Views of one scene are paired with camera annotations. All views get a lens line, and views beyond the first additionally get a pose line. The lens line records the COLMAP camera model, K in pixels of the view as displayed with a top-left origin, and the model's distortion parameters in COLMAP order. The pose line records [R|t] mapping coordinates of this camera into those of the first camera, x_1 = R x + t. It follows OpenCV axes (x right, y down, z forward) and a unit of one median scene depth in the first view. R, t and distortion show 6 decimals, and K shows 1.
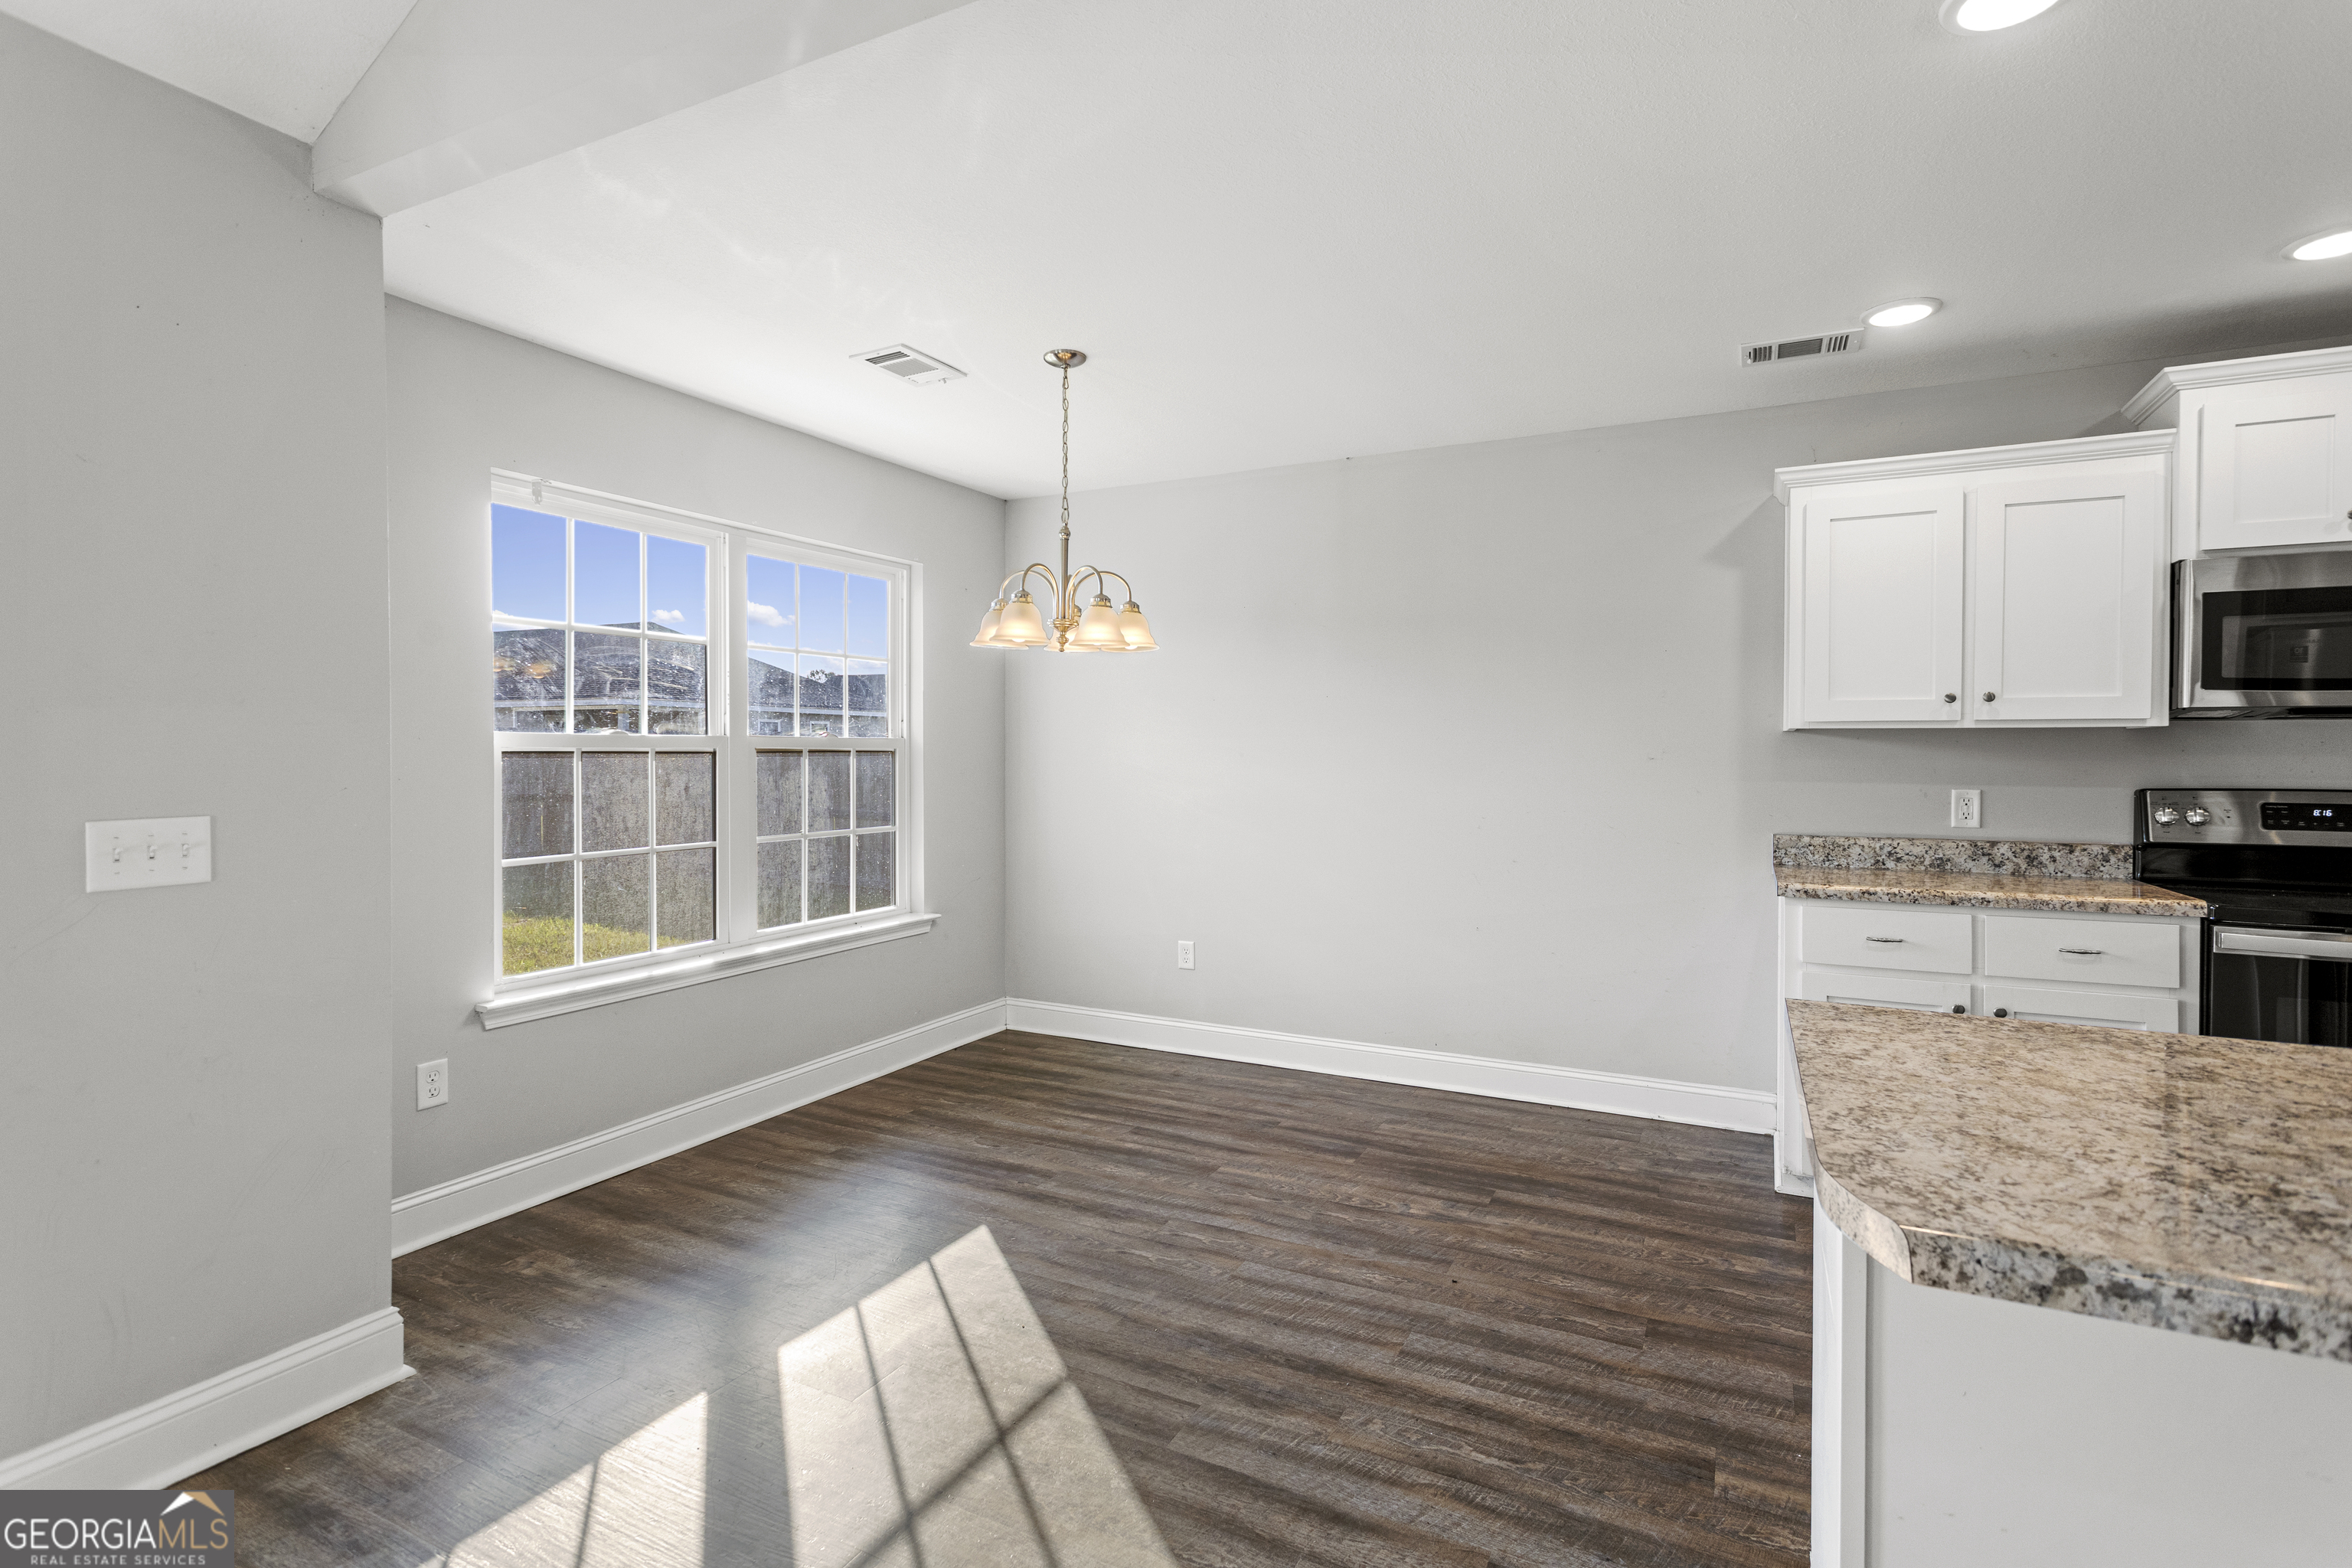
lens RADIAL K [[1137.5, 0, 1184.6], [0, 1137.5, 770.9], [0, 0, 1]] dist [0.004336, -0.000726]
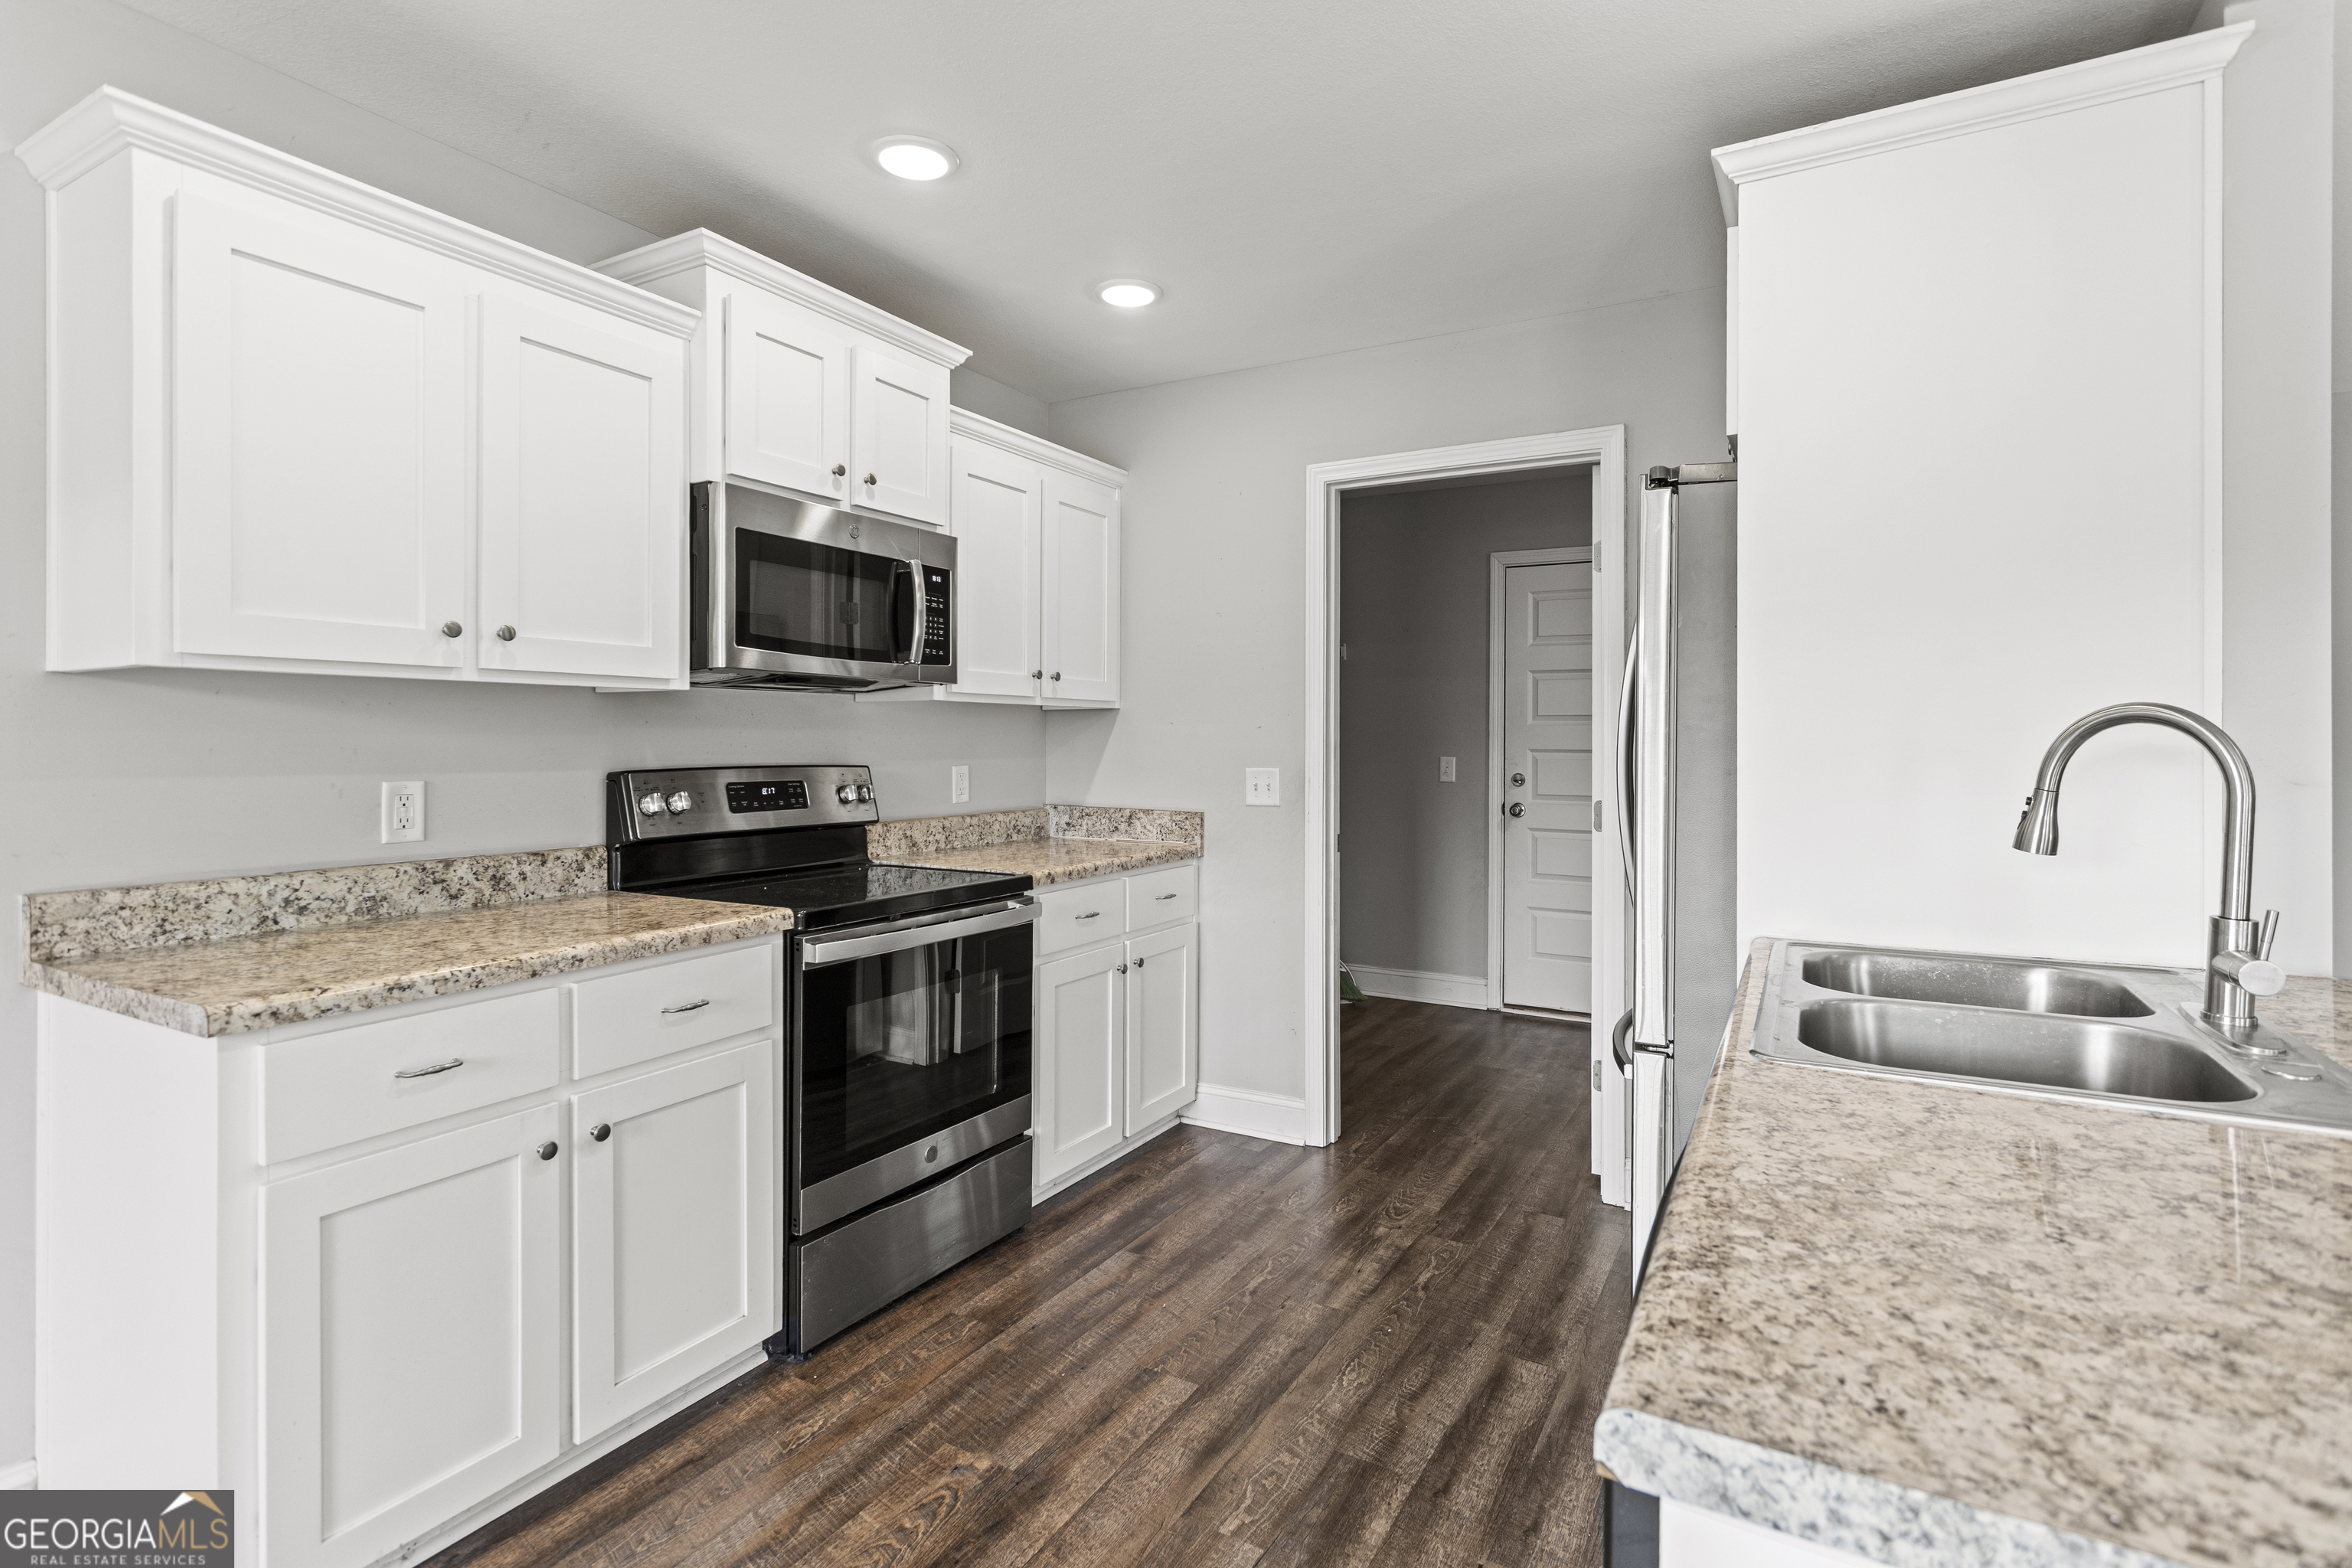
lens RADIAL K [[1137.5, 0, 1194.7], [0, 1137.5, 741.7], [0, 0, 1]] dist [0.004336, -0.000726]
pose [[0.036633, -0.006388, 0.999308, 0.095563], [0.010356, 0.999928, 0.006013, -0.005109], [-0.999275, 0.010129, 0.036696, 0.641697]]
